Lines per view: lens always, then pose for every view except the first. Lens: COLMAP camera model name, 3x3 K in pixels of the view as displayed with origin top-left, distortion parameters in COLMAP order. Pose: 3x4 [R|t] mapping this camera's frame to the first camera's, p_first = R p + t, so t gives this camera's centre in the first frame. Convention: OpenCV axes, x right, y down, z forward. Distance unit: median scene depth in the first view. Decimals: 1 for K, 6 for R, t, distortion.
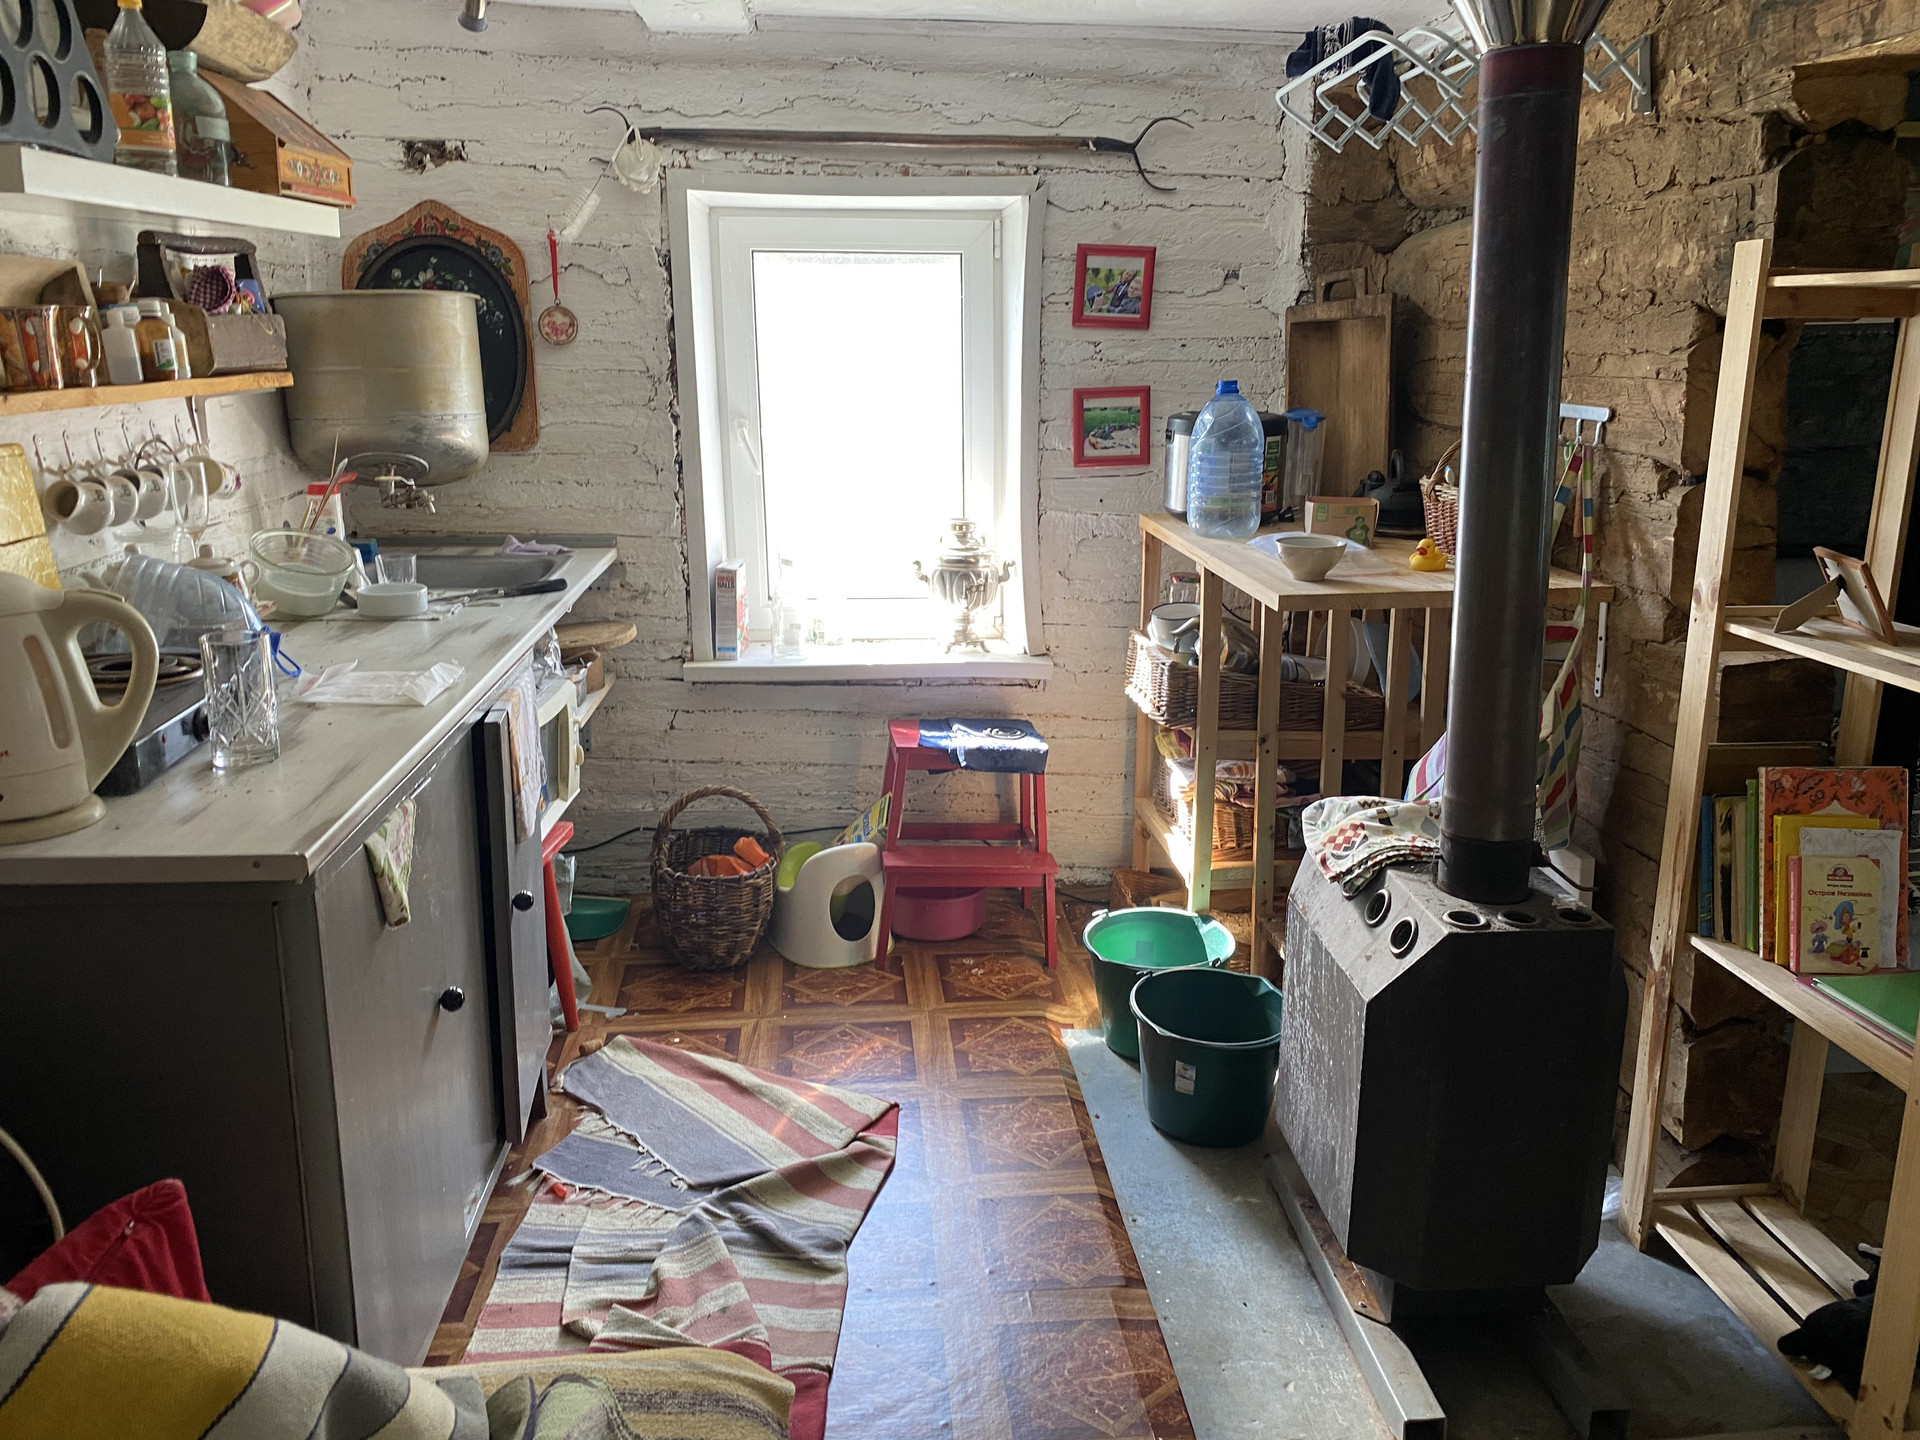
lens RADIAL K [[1472.6, 0, 960.0], [0, 1472.6, 701.2], [0, 0, 1]] dist [0.001076, -0.006201]
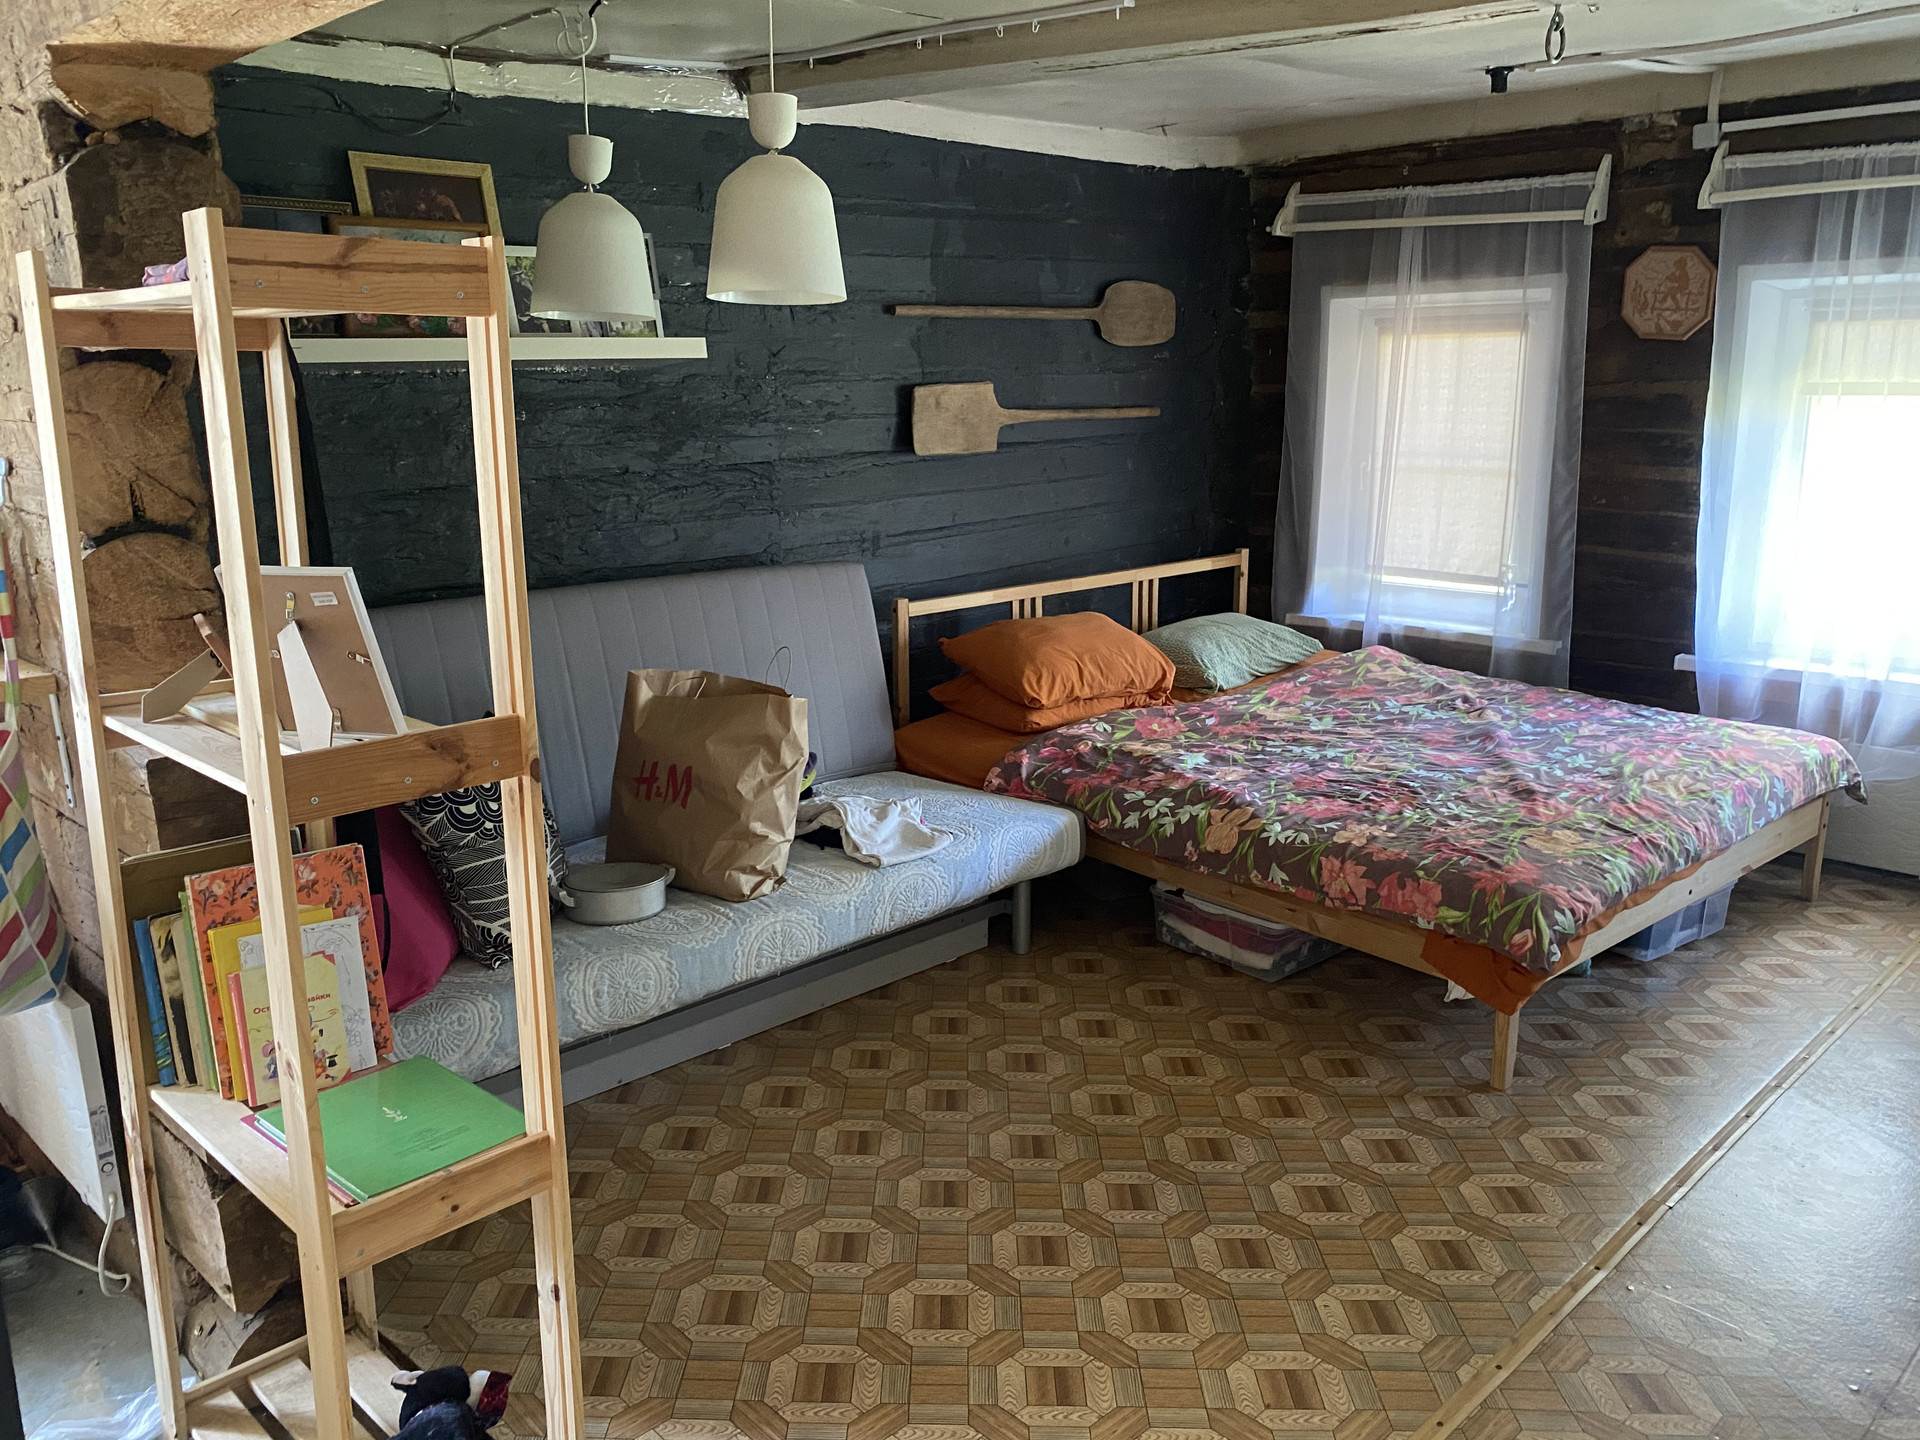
lens RADIAL K [[1477.7, 0, 960.0], [0, 1477.7, 720.0], [0, 0, 1]] dist [-0.005619, -0.001831]
pose [[0.756994, -0.144387, 0.637270, 0.355052], [0.154501, 0.987177, 0.040139, -0.009524], [-0.634894, 0.068073, 0.769595, 0.057984]]
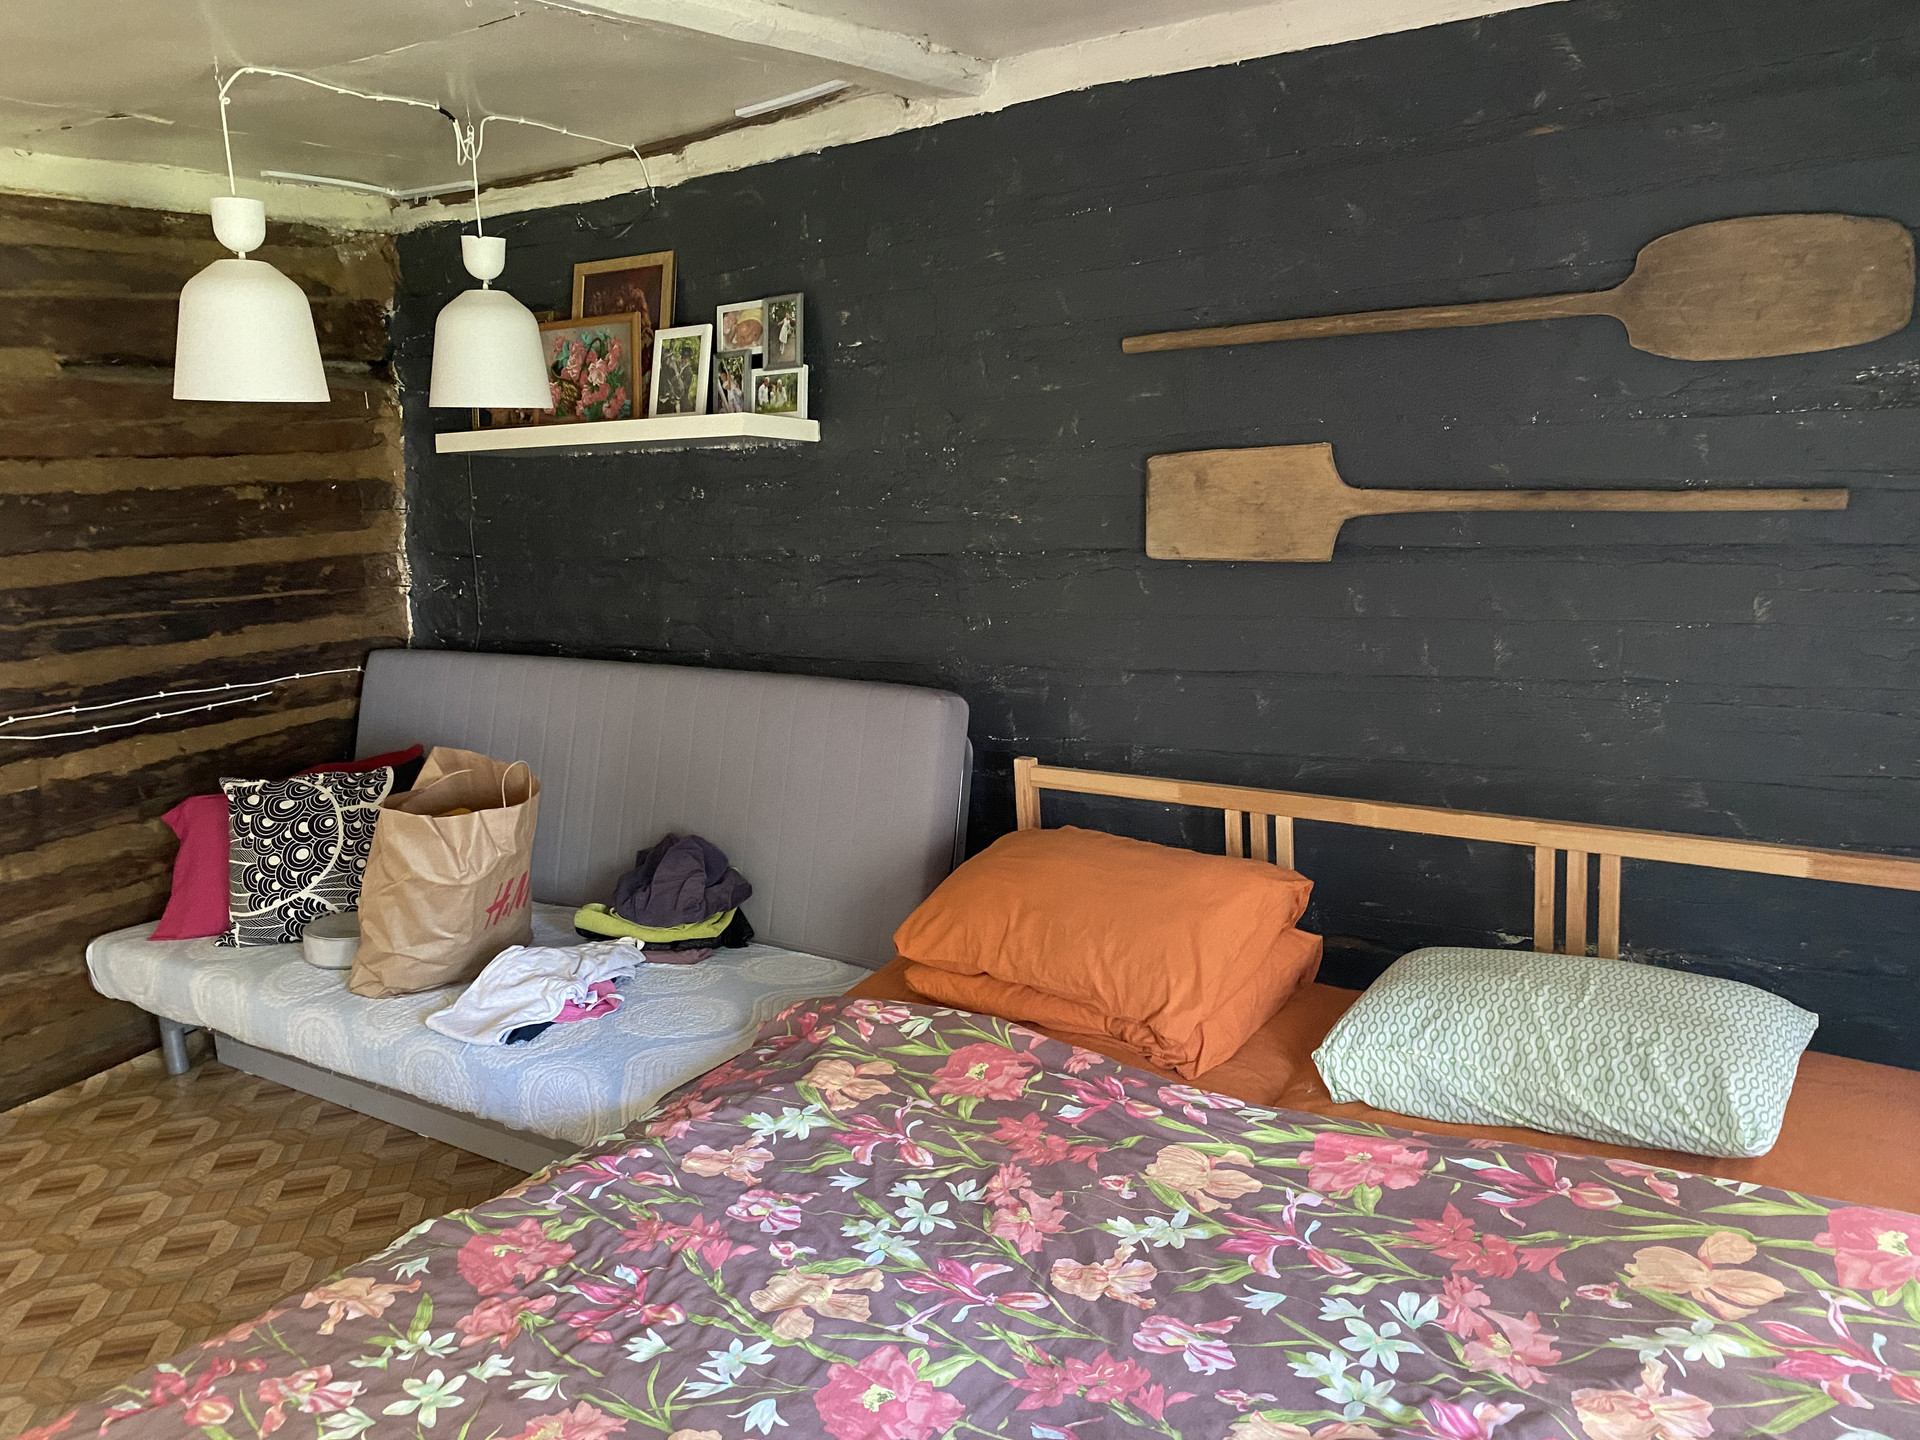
lens RADIAL K [[1504.1, 0, 987.4], [0, 1504.1, 705.5], [0, 0, 1]] dist [0.007108, -0.000100]
pose [[0.796921, 0.081952, -0.598499, 1.587419], [-0.106849, 0.994256, -0.006131, -0.090016], [0.594559, 0.068835, 0.801100, 0.307106]]
